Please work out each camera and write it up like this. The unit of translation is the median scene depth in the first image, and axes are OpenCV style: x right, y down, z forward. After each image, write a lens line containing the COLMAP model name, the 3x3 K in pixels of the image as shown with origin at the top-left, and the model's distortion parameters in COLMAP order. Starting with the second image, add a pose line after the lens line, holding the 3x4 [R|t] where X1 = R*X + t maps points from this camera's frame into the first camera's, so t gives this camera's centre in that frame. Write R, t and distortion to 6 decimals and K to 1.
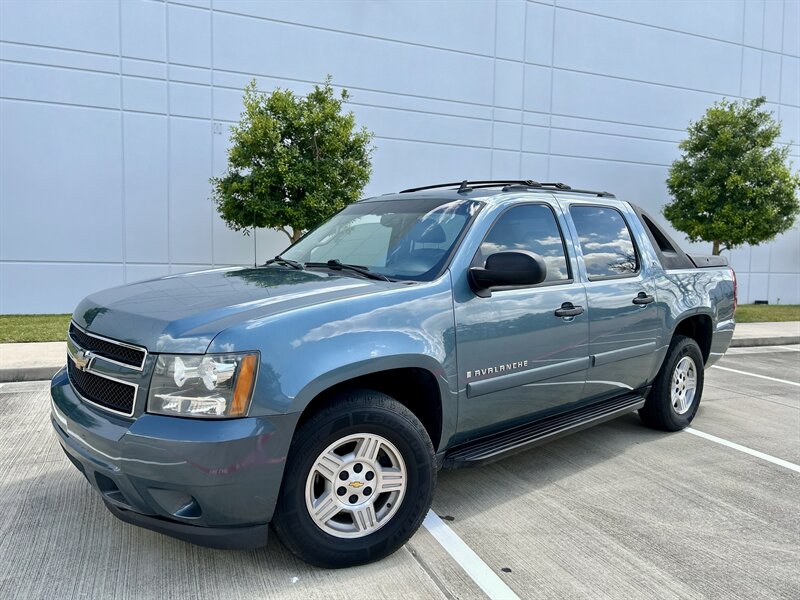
lens RADIAL K [[598.2, 0, 411.3], [0, 598.2, 305.4], [0, 0, 1]] dist [0.045608, -0.047729]
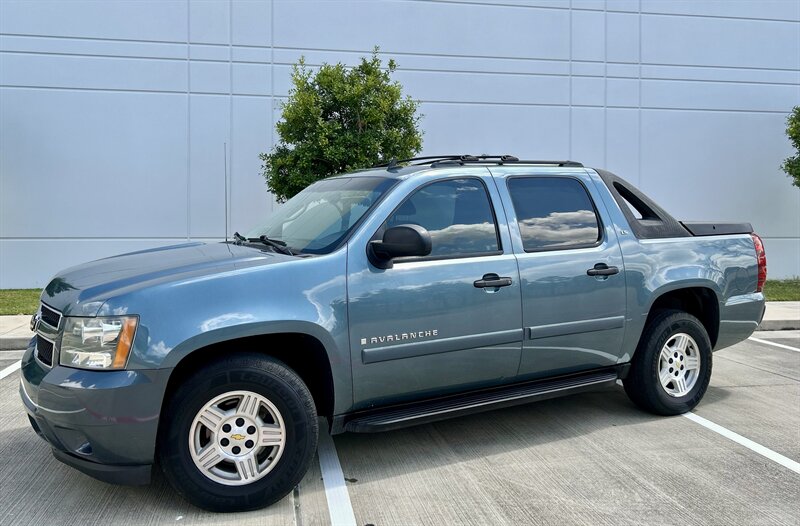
lens RADIAL K [[671.1, 0, 398.4], [0, 671.1, 229.5], [0, 0, 1]] dist [0.069243, -0.094540]
pose [[0.977354, -0.018106, -0.210836, 0.401444], [0.002253, 0.997167, -0.075190, 0.006317], [0.211600, 0.073012, 0.974625, -0.166511]]
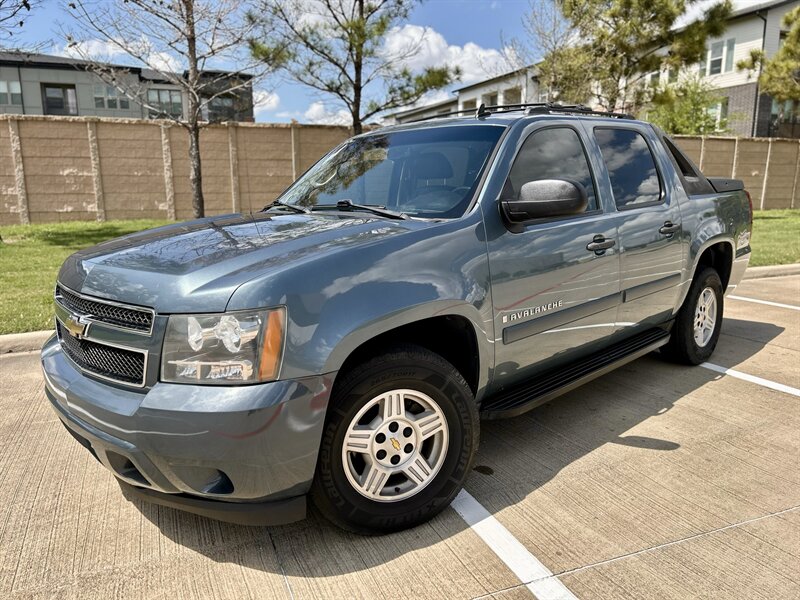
lens RADIAL K [[601.4, 0, 400.8], [0, 601.4, 295.7], [0, 0, 1]] dist [0.045595, -0.050224]
pose [[0.998406, -0.050644, 0.024933, -0.080254], [0.048644, 0.995984, 0.075162, 0.003193], [-0.028640, -0.073829, 0.996860, 0.092410]]
